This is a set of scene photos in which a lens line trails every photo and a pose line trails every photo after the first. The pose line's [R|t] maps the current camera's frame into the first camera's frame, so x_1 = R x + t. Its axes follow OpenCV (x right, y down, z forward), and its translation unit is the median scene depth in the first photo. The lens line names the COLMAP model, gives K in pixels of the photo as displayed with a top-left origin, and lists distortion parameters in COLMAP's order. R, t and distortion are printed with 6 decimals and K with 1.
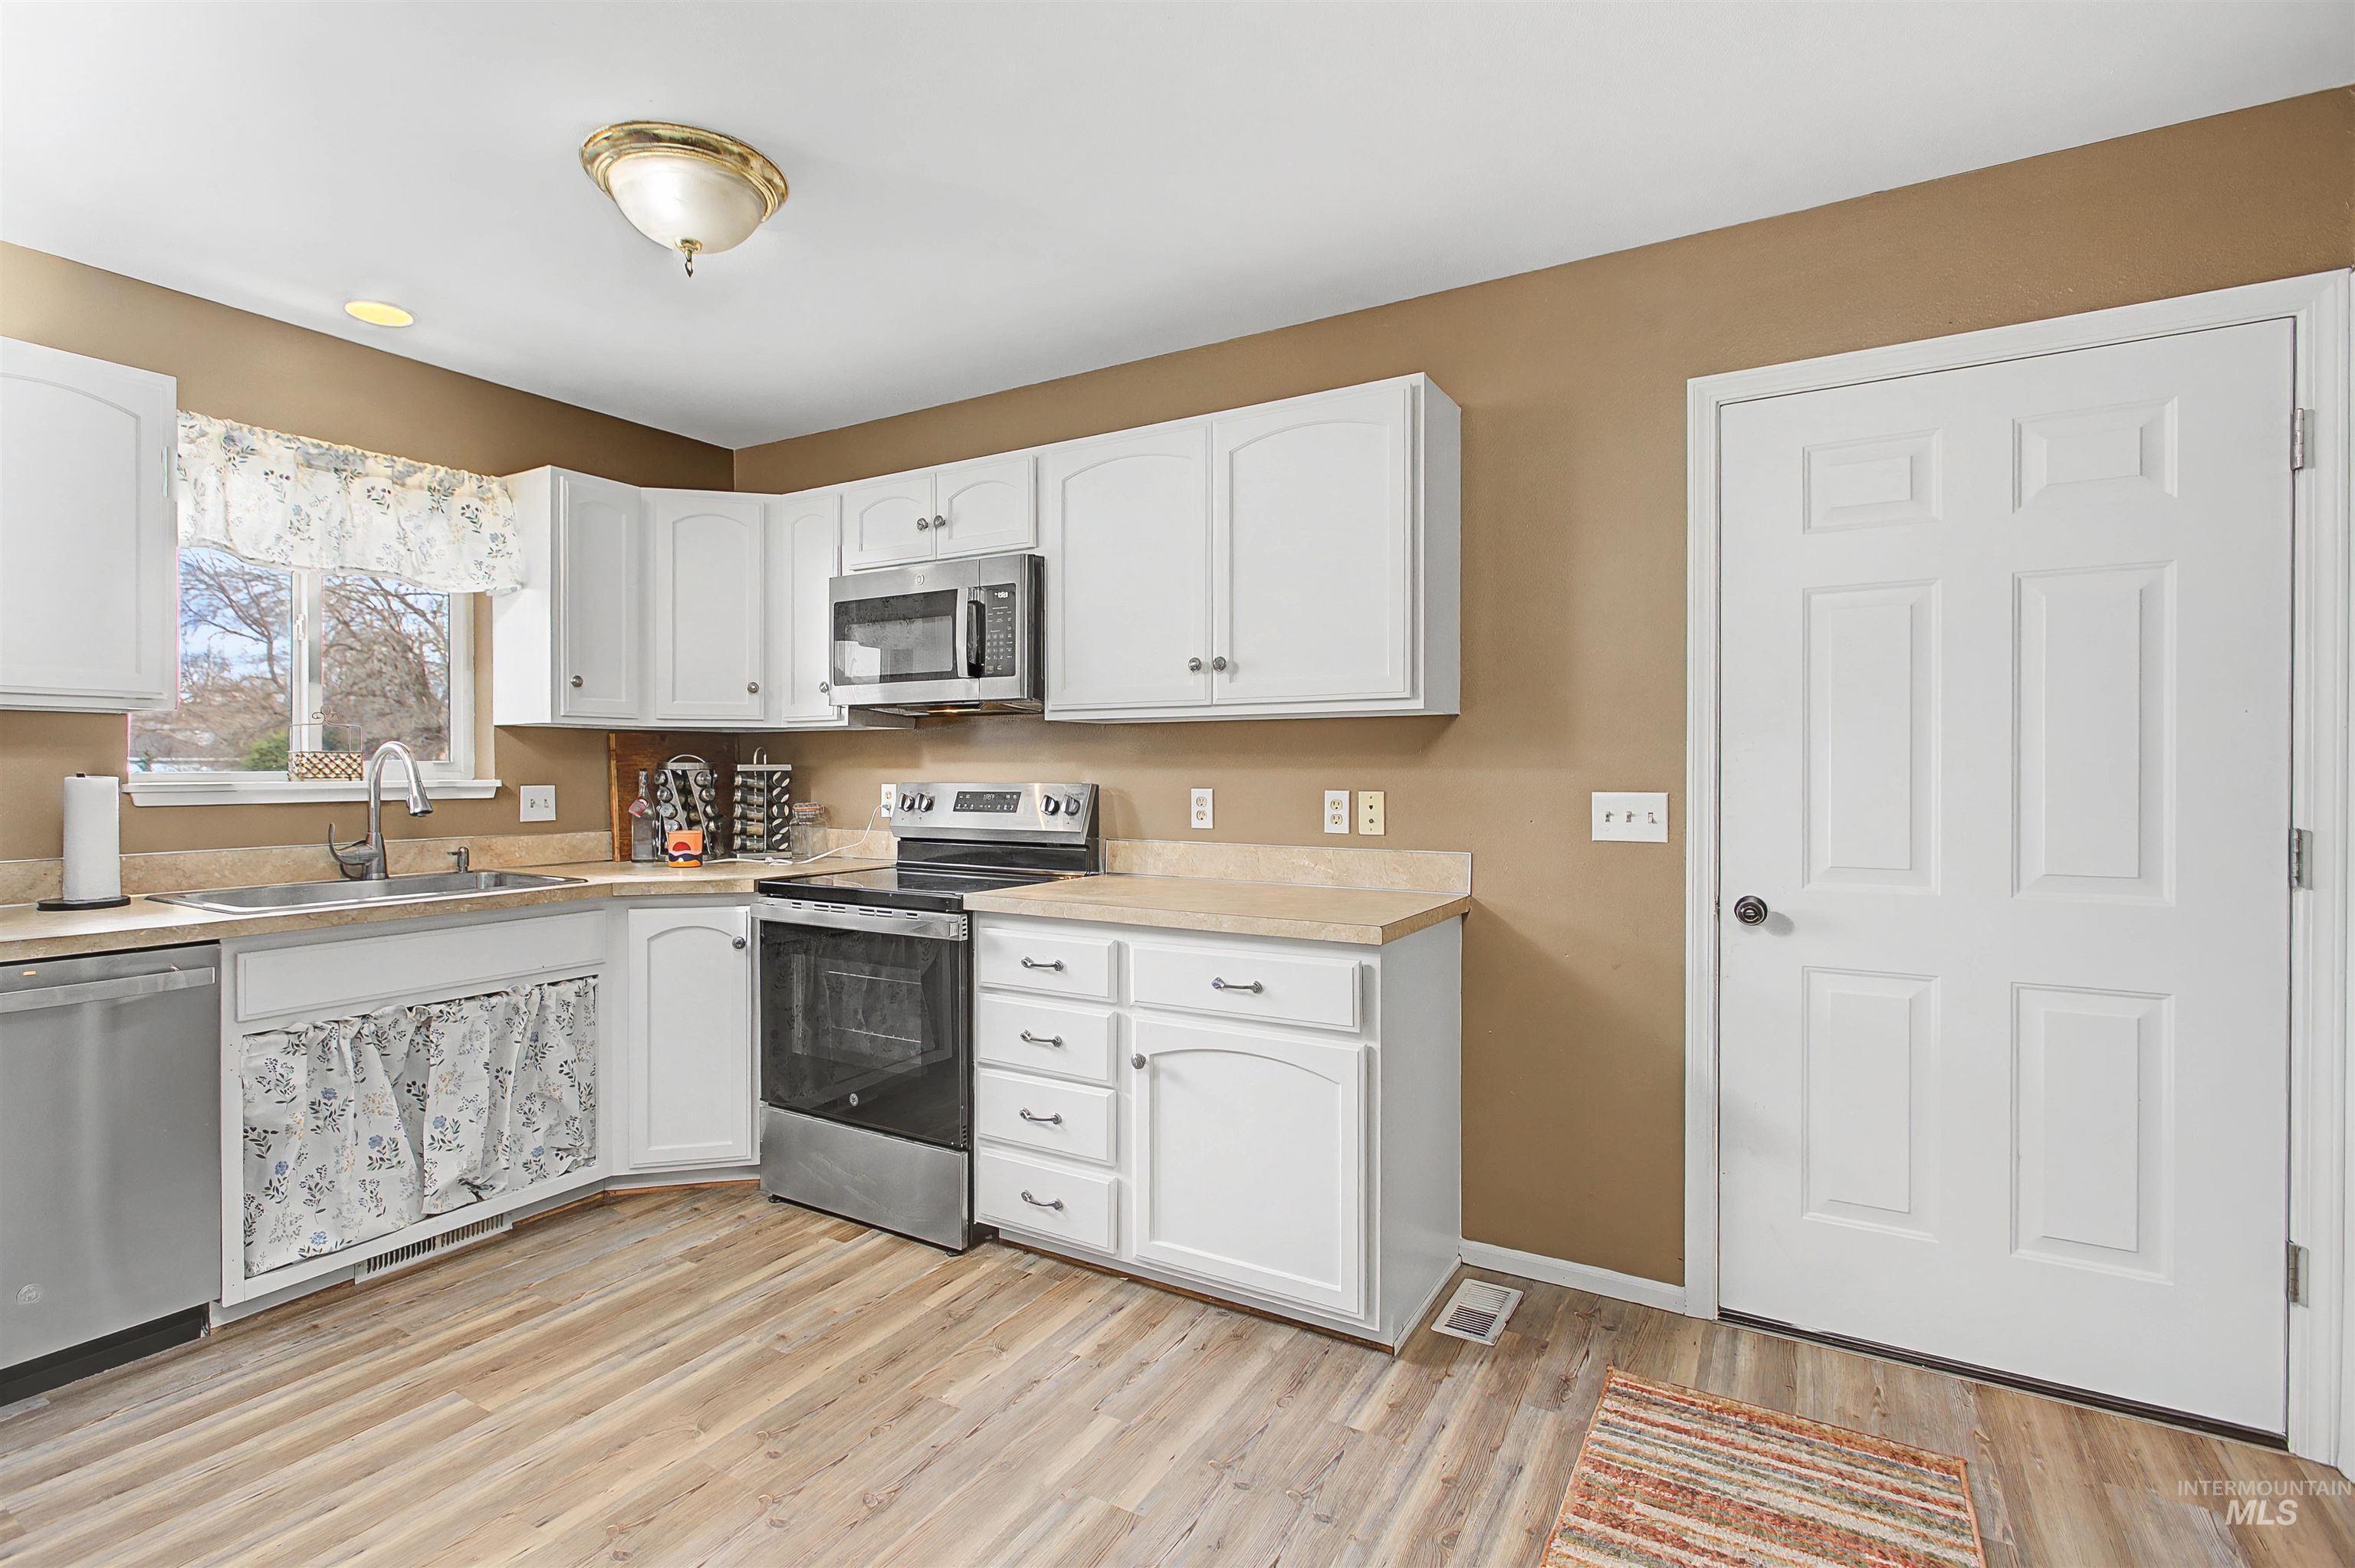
lens RADIAL K [[1085.4, 0, 1166.9], [0, 1085.4, 786.8], [0, 0, 1]] dist [0.004553, -0.001034]
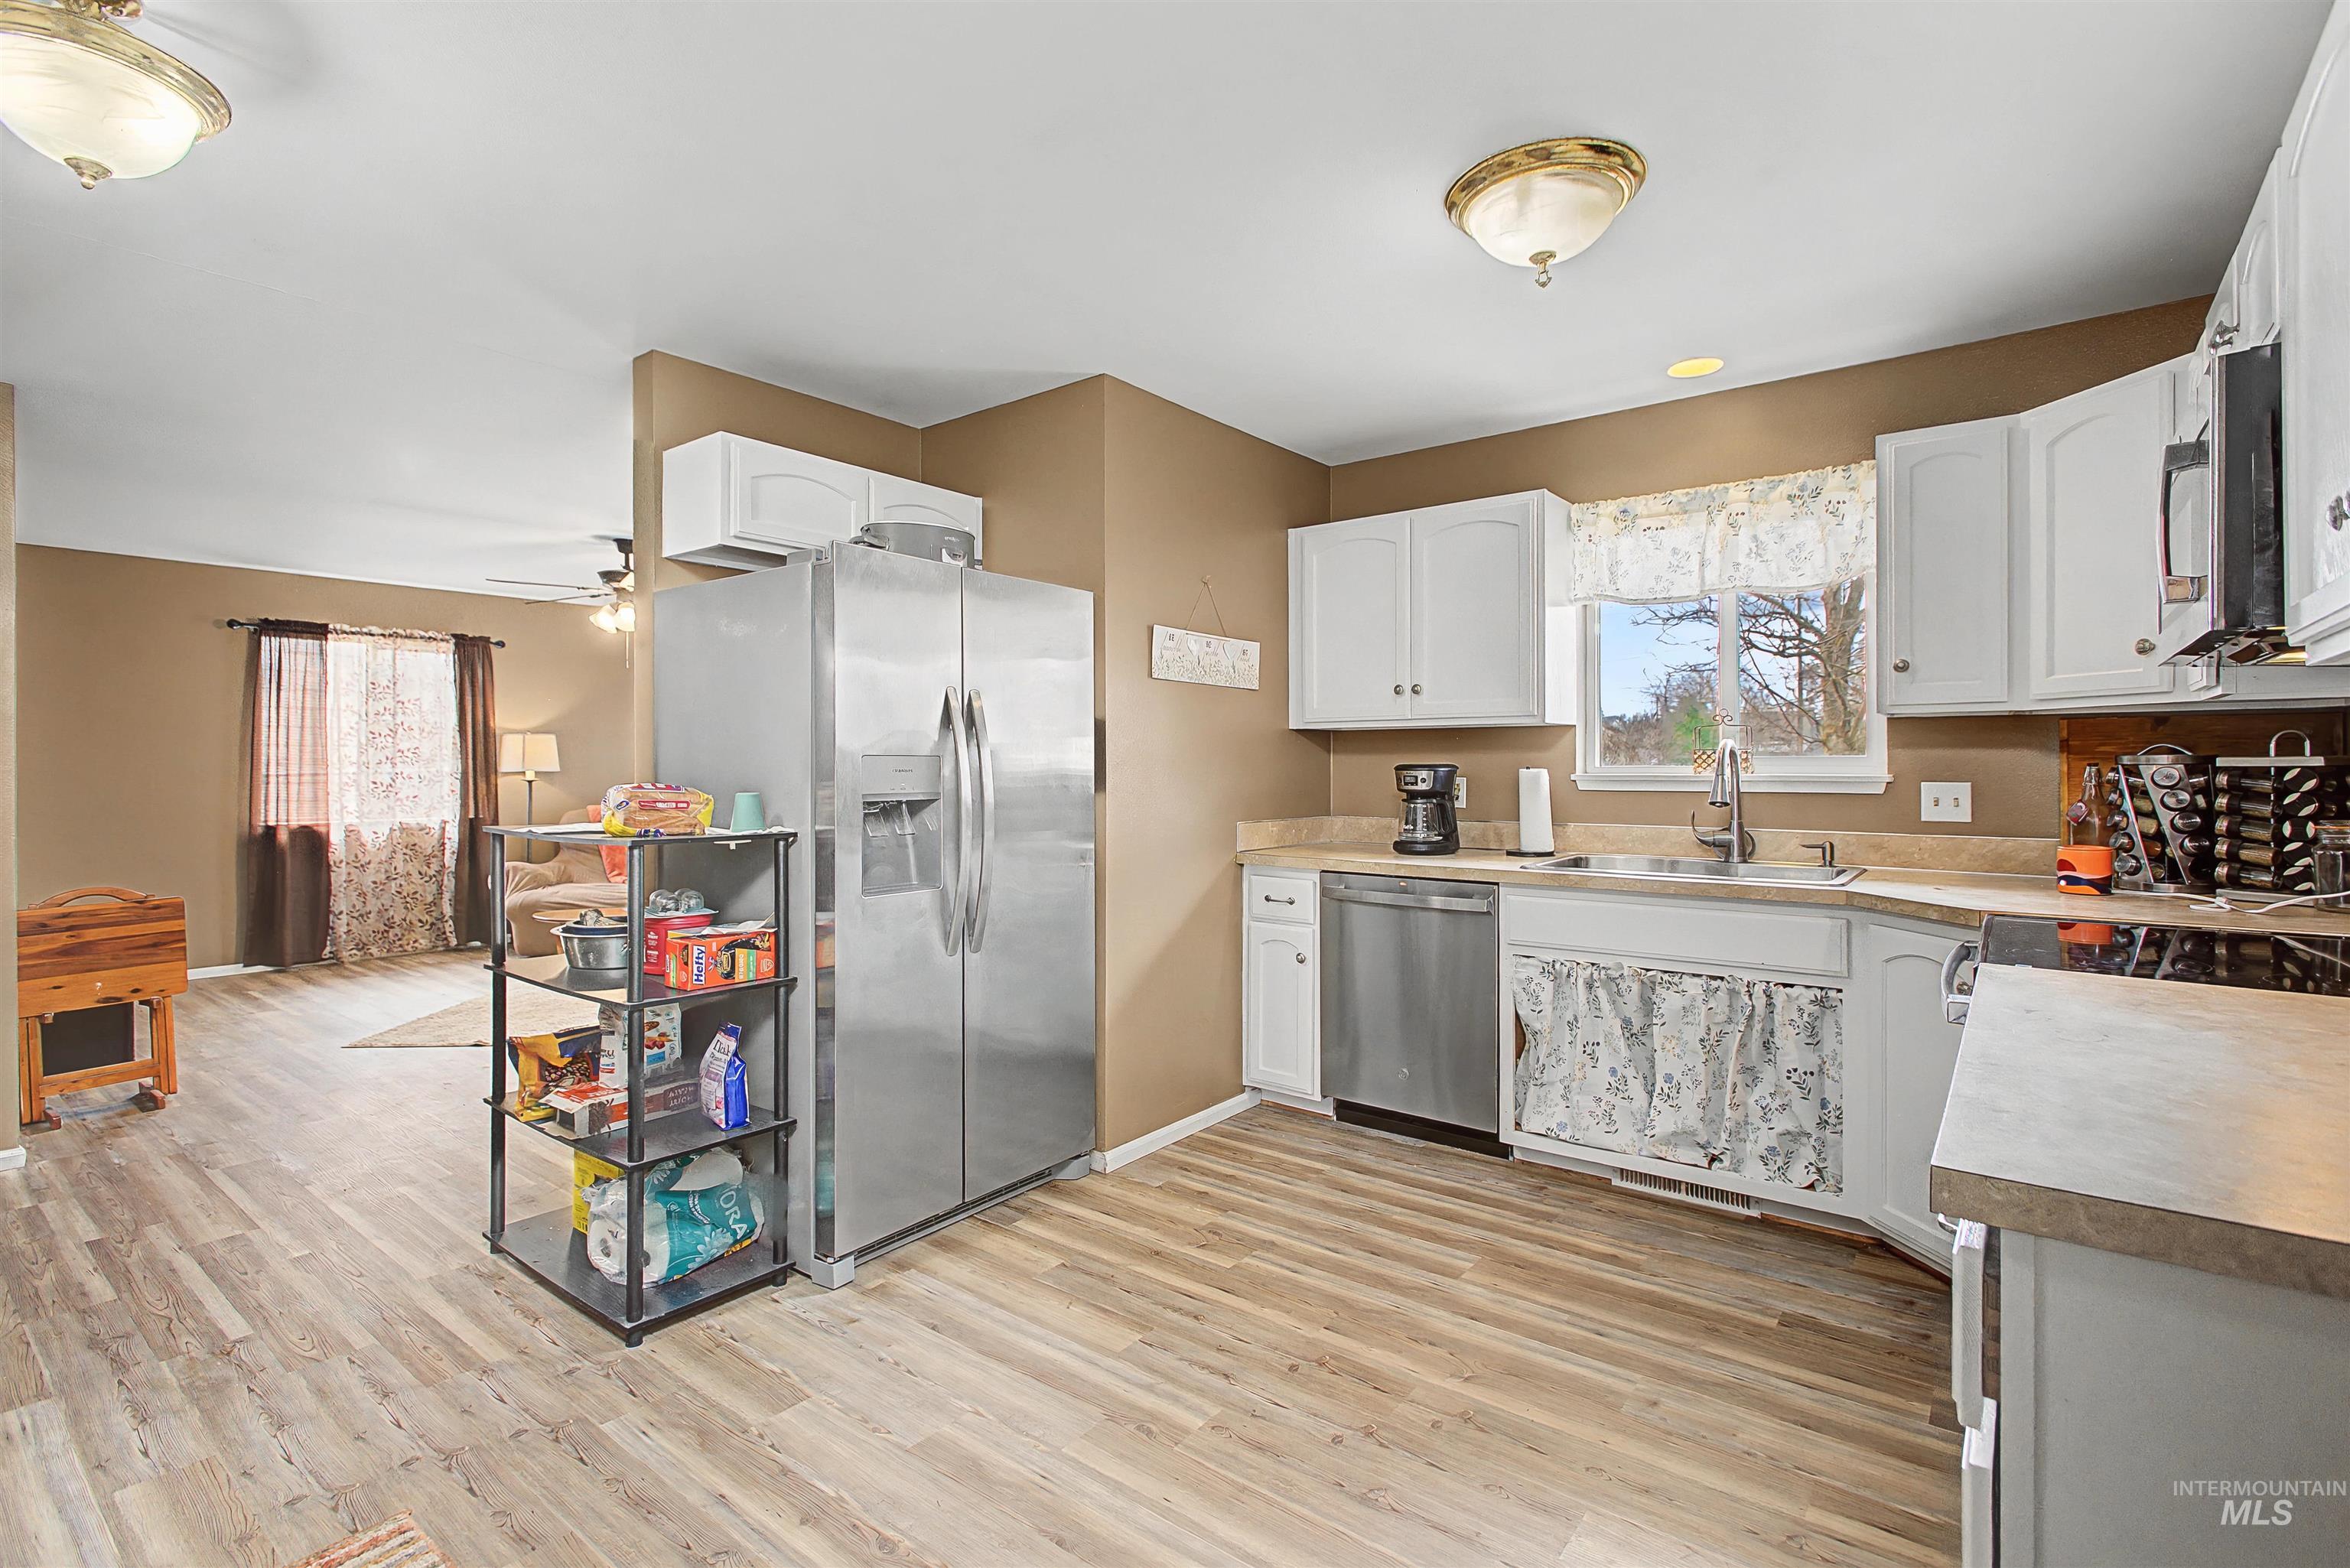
lens RADIAL K [[1083.2, 0, 1190.6], [0, 1083.2, 771.9], [0, 0, 1]] dist [0.004553, -0.001034]
pose [[-0.097156, 0.008177, -0.995236, 0.449238], [-0.015454, 0.999833, 0.009724, -0.010279], [0.995149, 0.016325, -0.097014, 0.559566]]
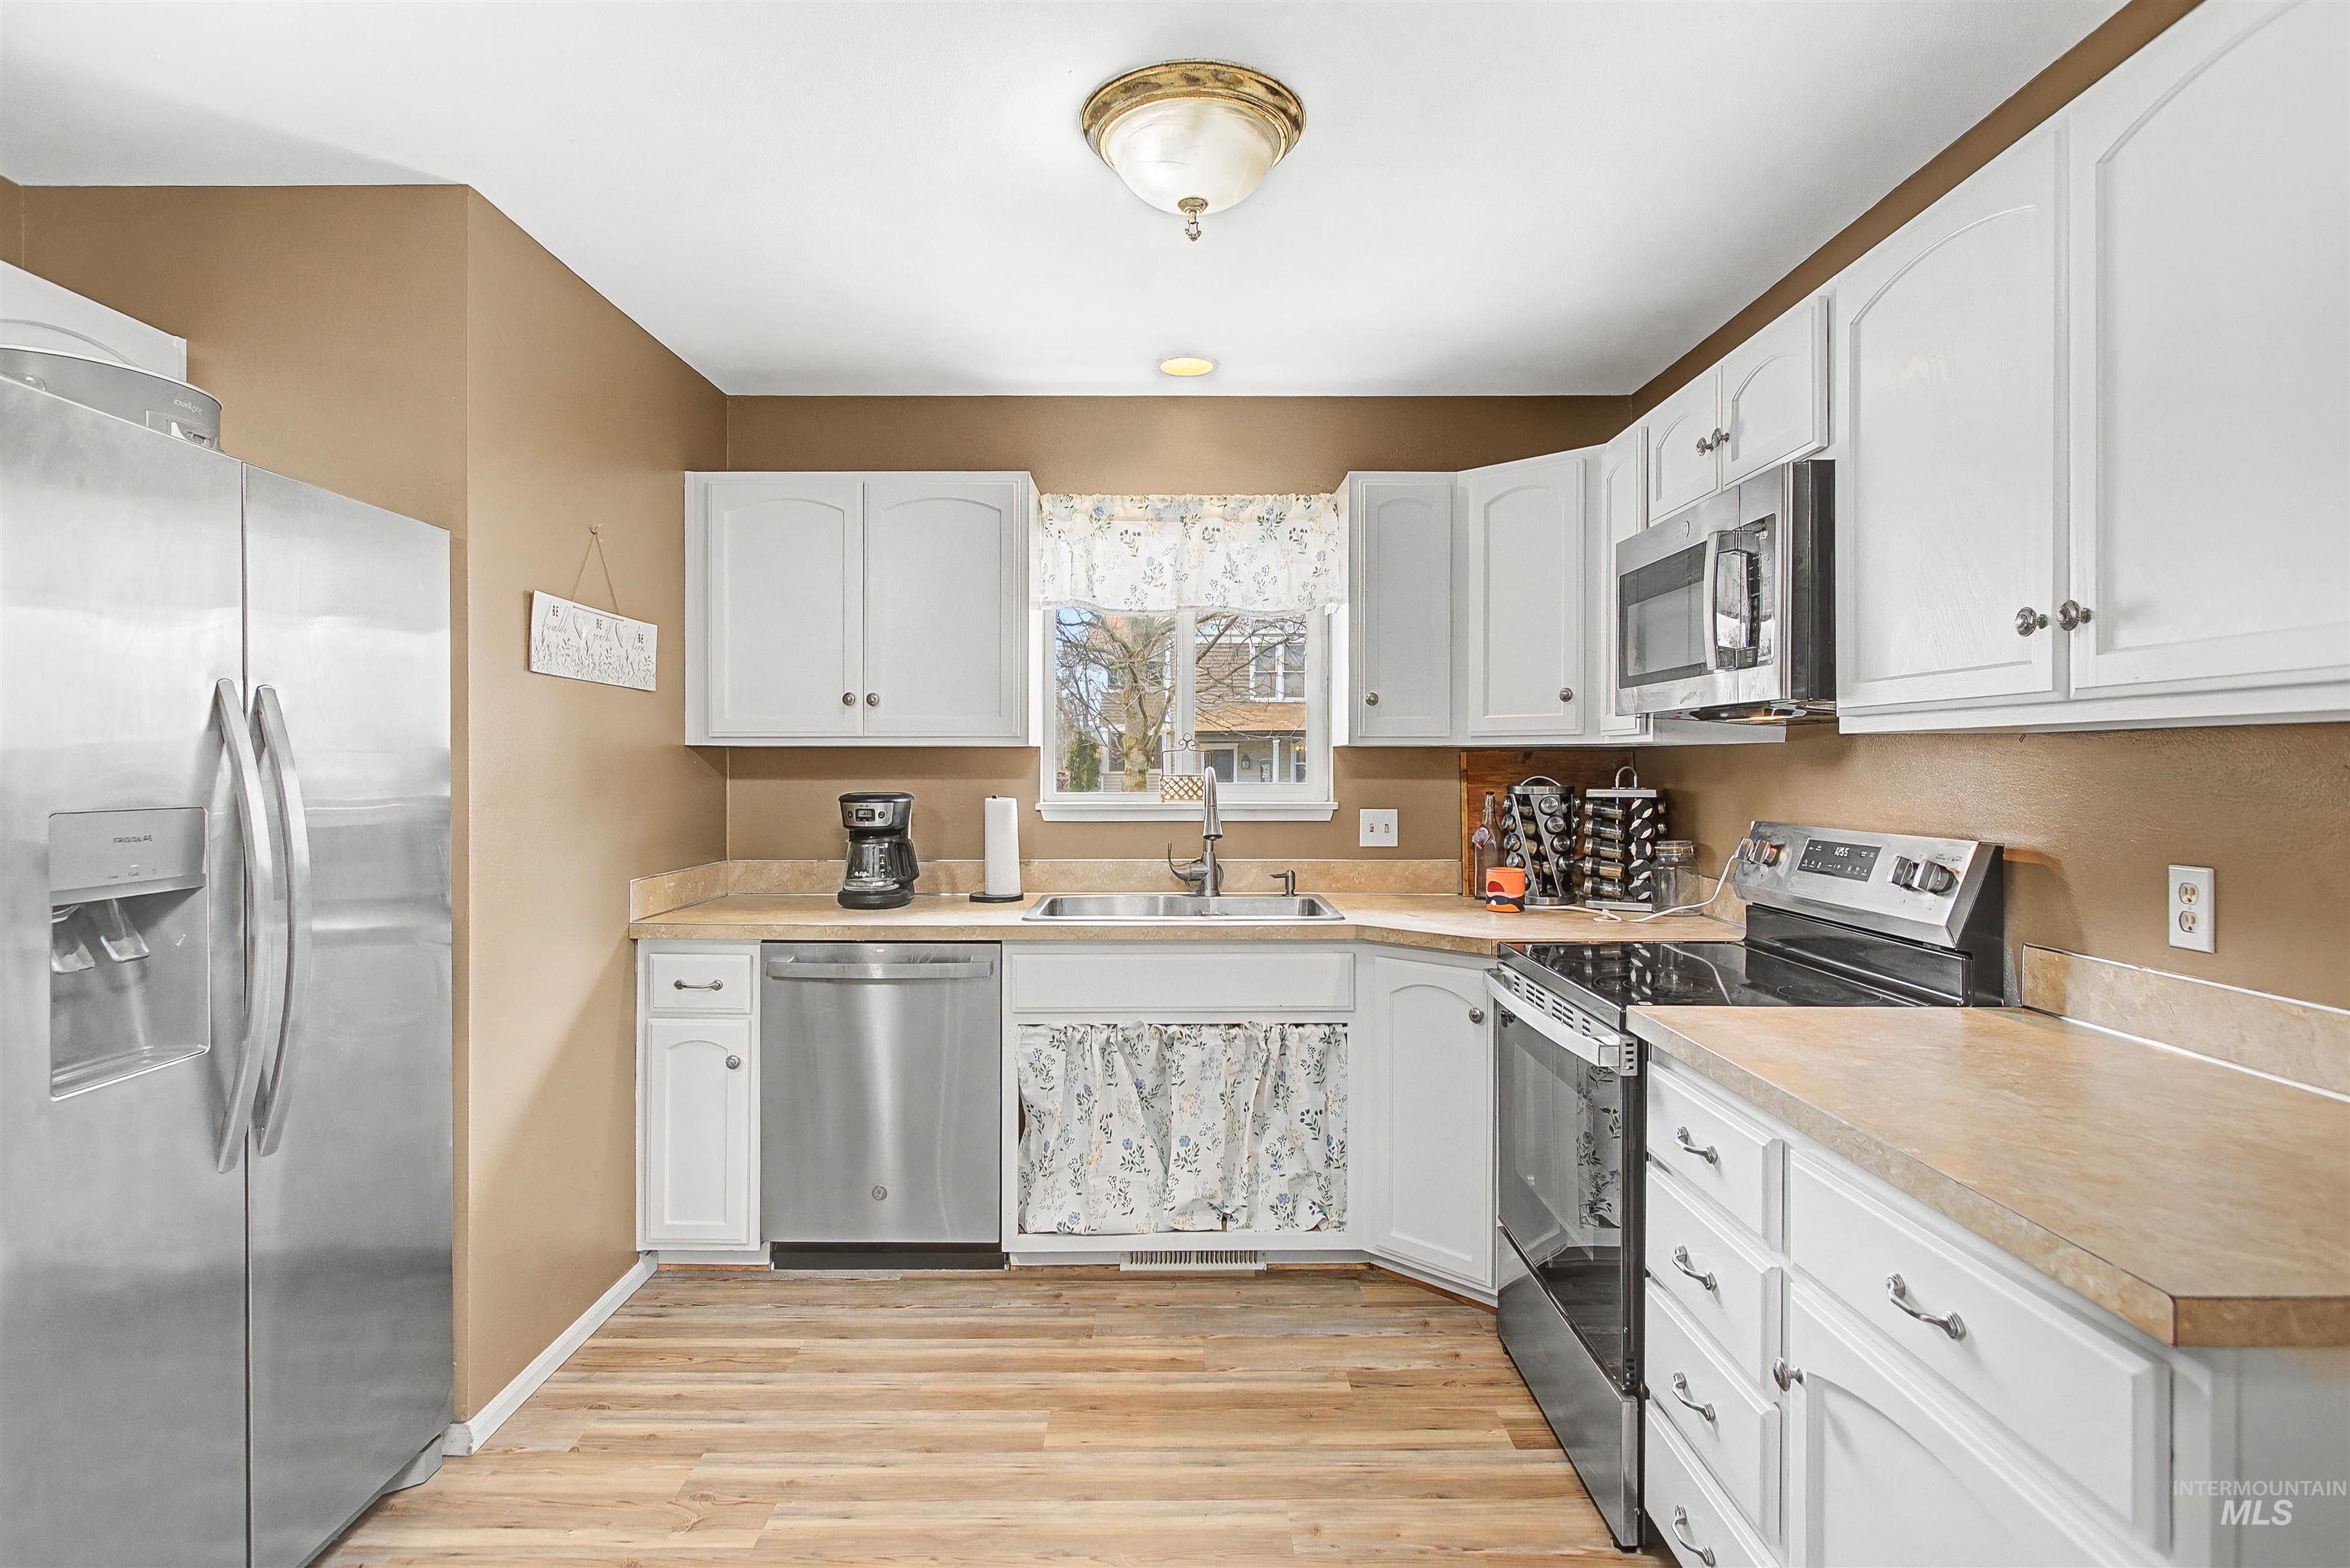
lens RADIAL K [[1215.7, 0, 1173.2], [0, 1215.7, 776.3], [0, 0, 1]] dist [0.001433, 0.000279]
pose [[0.528517, 0.010103, -0.848863, 0.269228], [-0.017640, 0.999844, 0.000917, -0.032947], [0.848739, 0.014489, 0.528613, 0.347780]]
